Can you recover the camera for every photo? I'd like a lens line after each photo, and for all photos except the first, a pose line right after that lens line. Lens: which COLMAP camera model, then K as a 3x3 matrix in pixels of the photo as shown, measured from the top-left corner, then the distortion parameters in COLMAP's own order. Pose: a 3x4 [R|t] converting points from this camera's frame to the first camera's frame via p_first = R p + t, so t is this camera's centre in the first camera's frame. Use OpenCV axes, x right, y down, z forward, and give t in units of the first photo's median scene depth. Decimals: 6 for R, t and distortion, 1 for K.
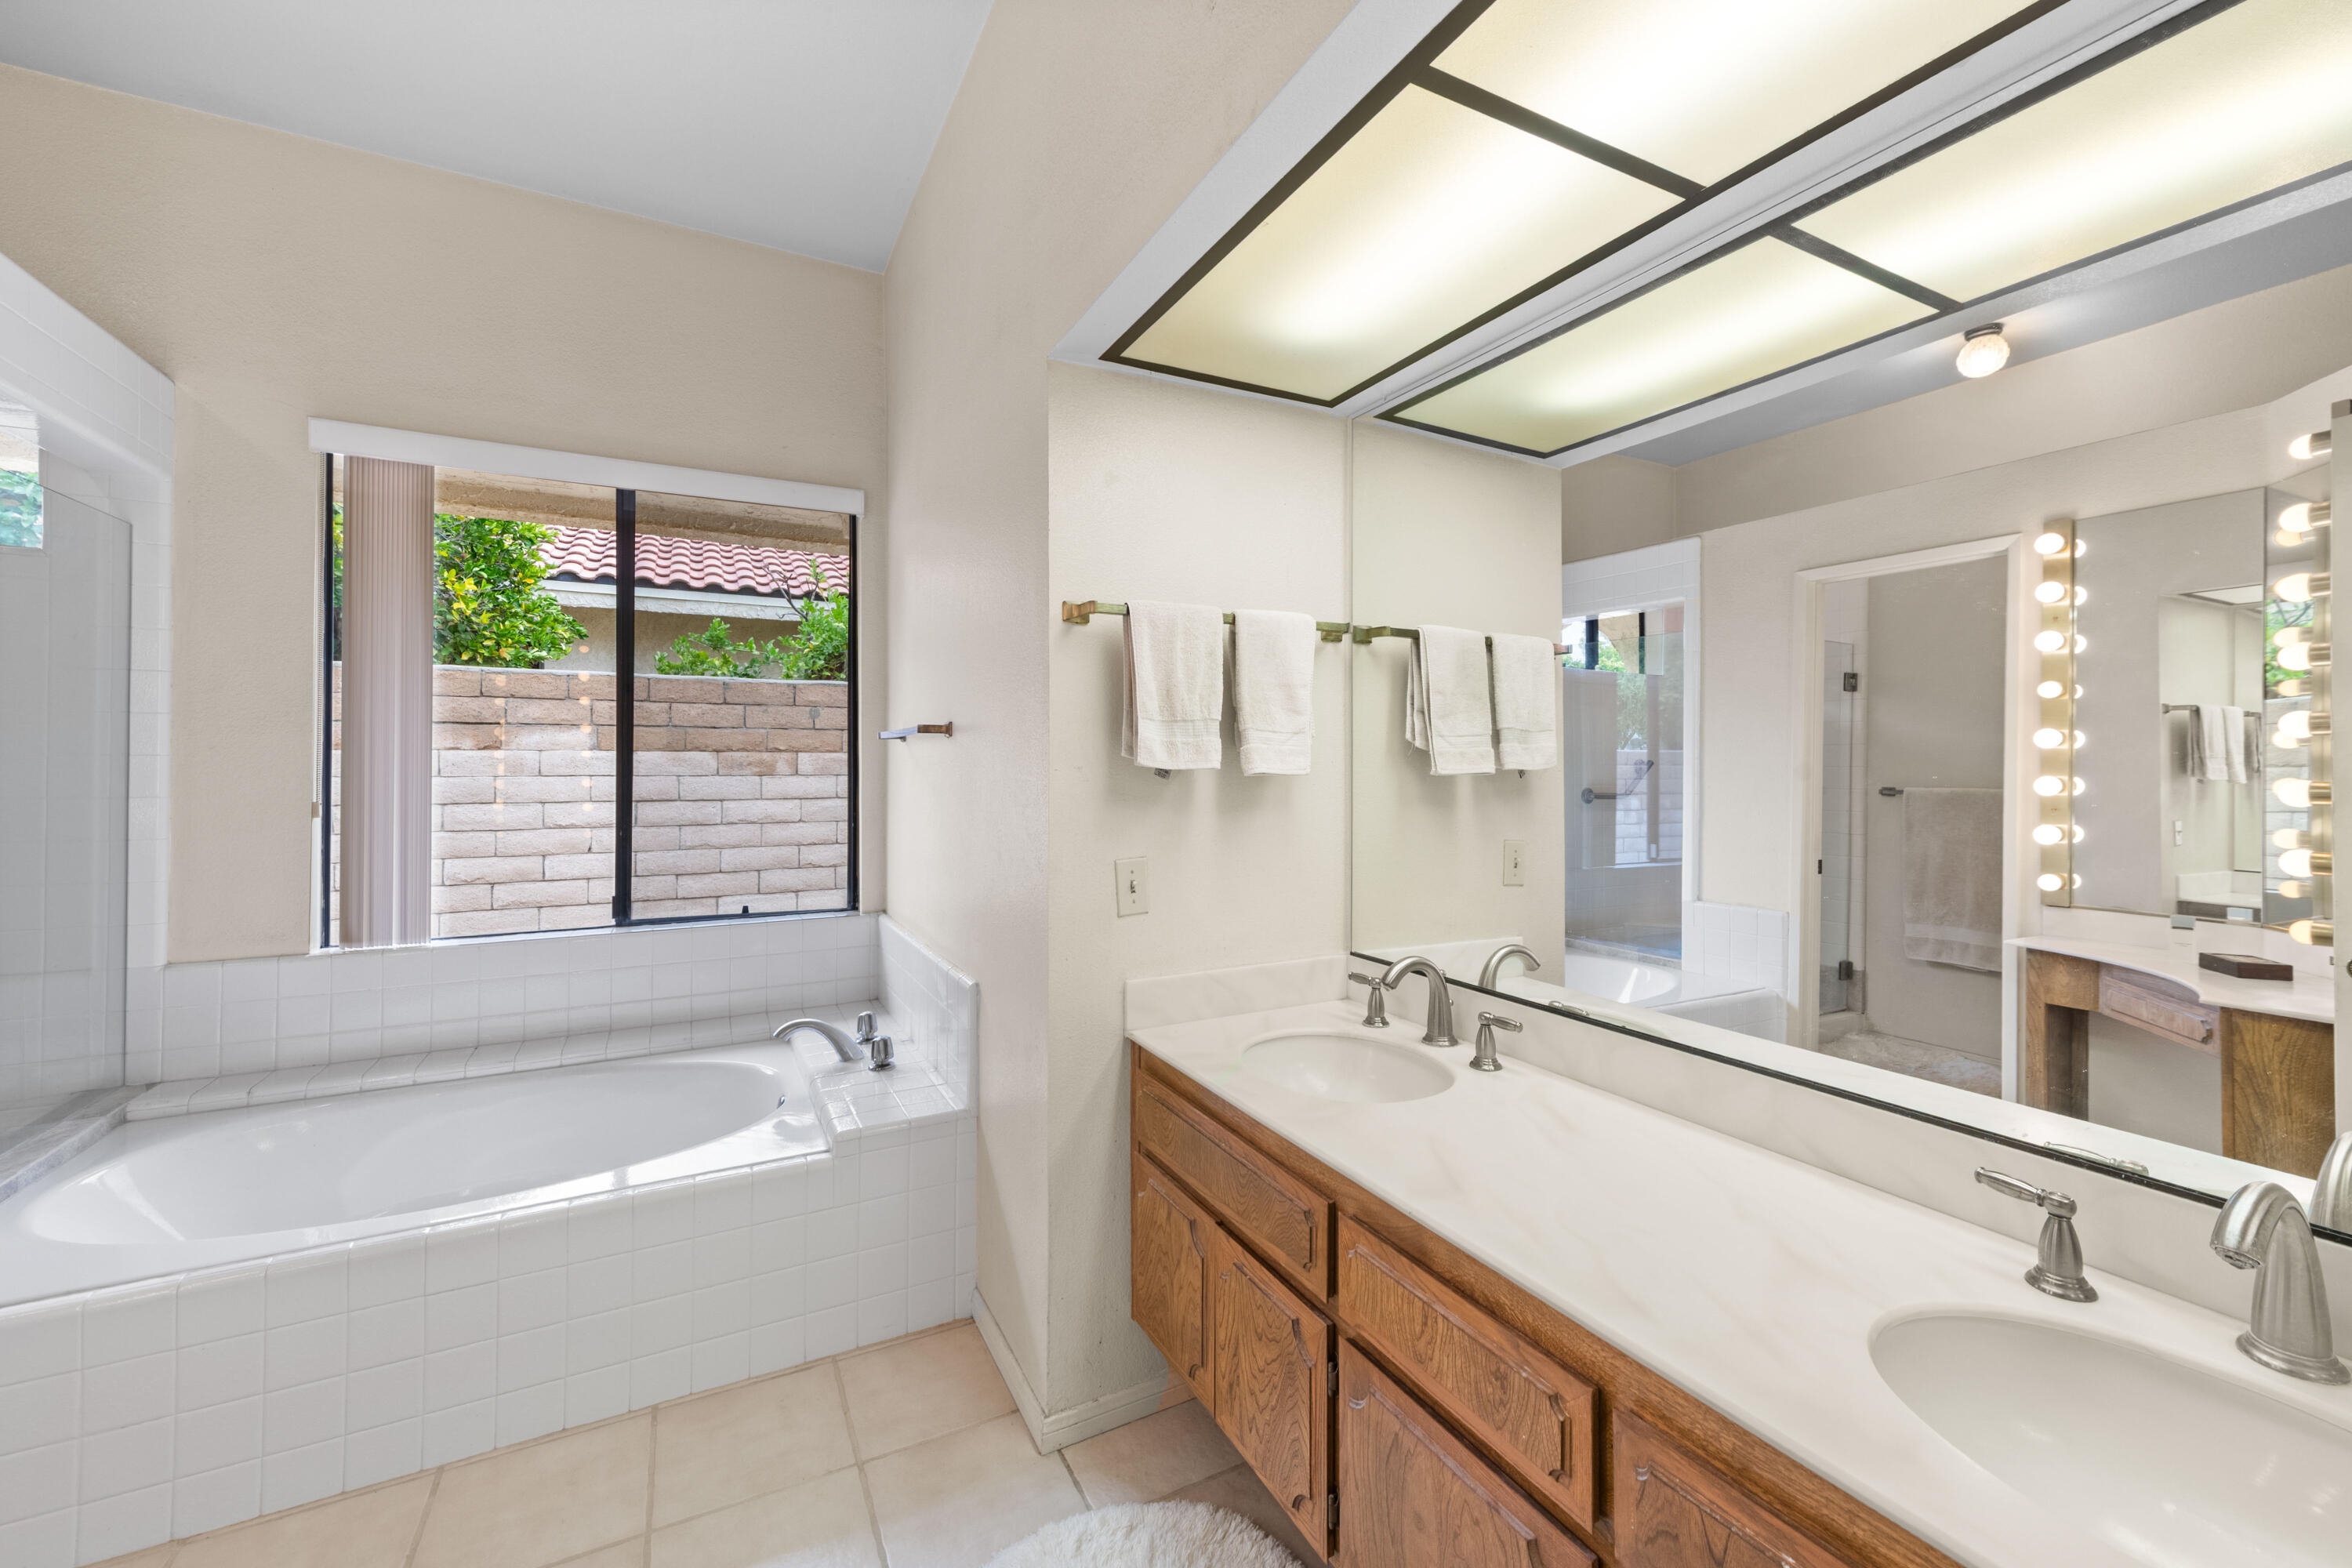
lens RADIAL K [[933.7, 0, 1176.0], [0, 933.7, 767.0], [0, 0, 1]] dist [0.003719, -0.000575]
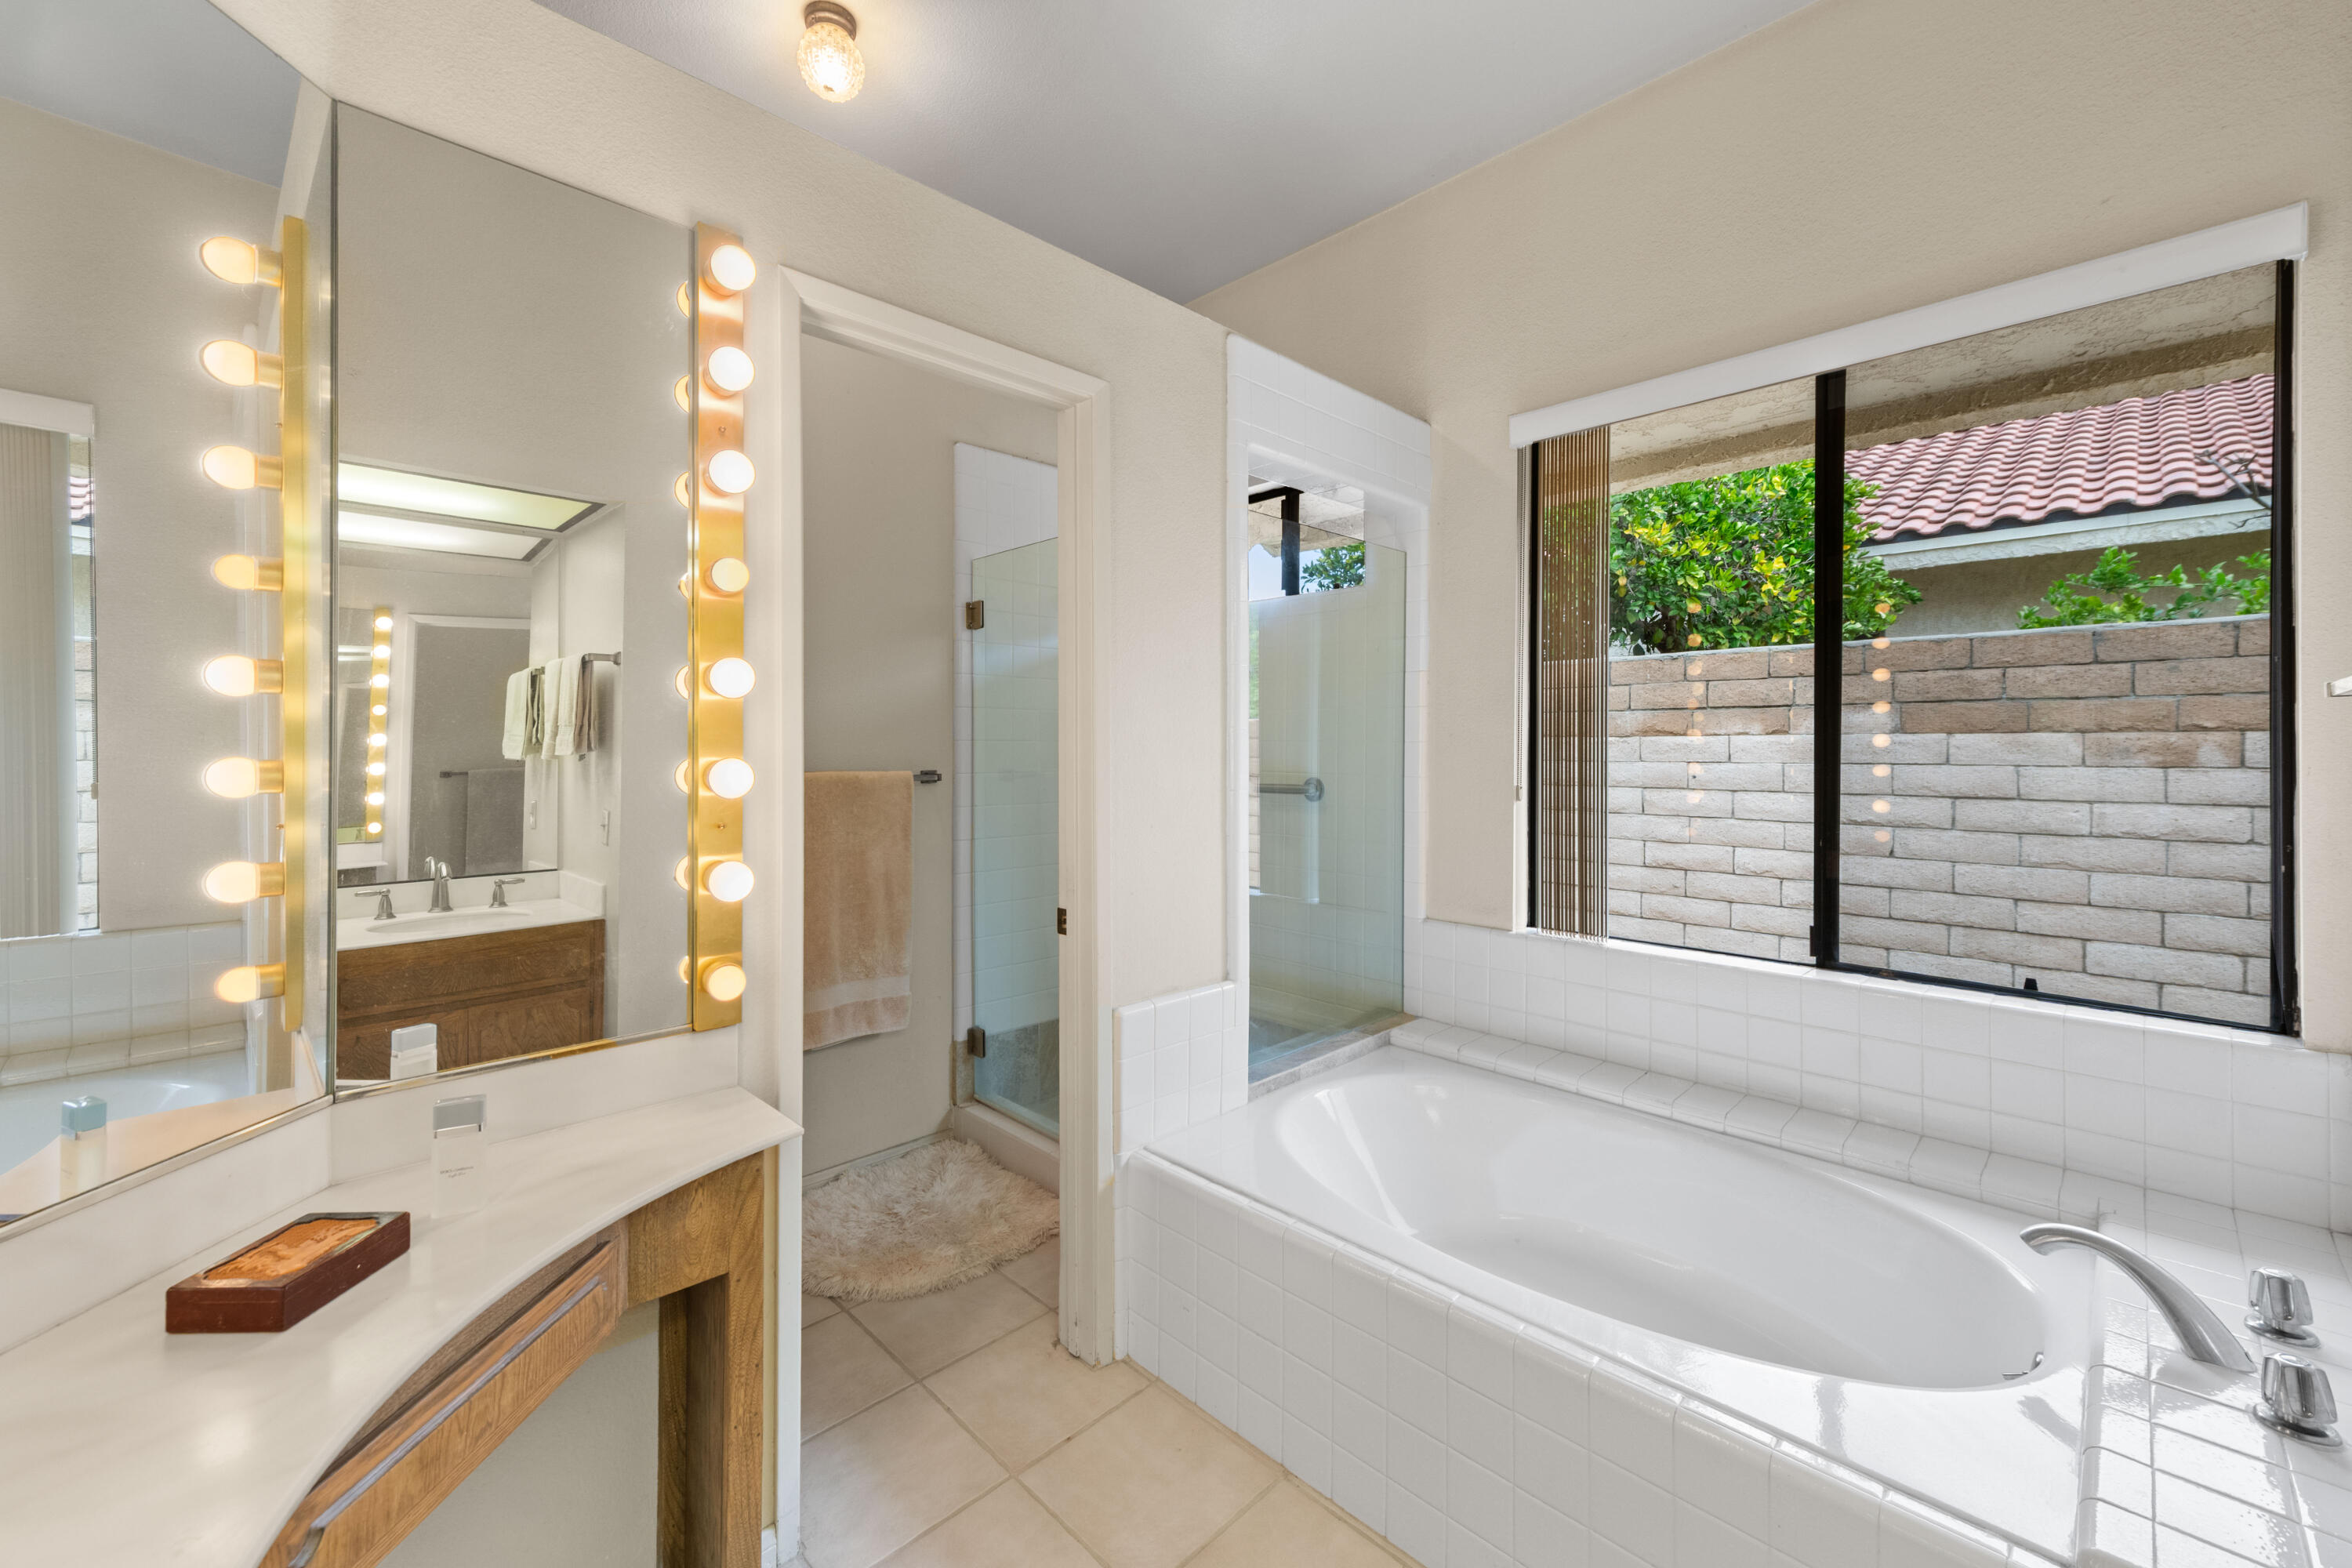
lens RADIAL K [[933.7, 0, 1182.8], [0, 933.7, 746.5], [0, 0, 1]] dist [0.003719, -0.000575]
pose [[0.293255, -0.002394, -0.956031, -0.017462], [-0.004401, 0.999983, -0.003854, -0.000073], [0.956024, 0.005337, 0.293240, 0.151077]]
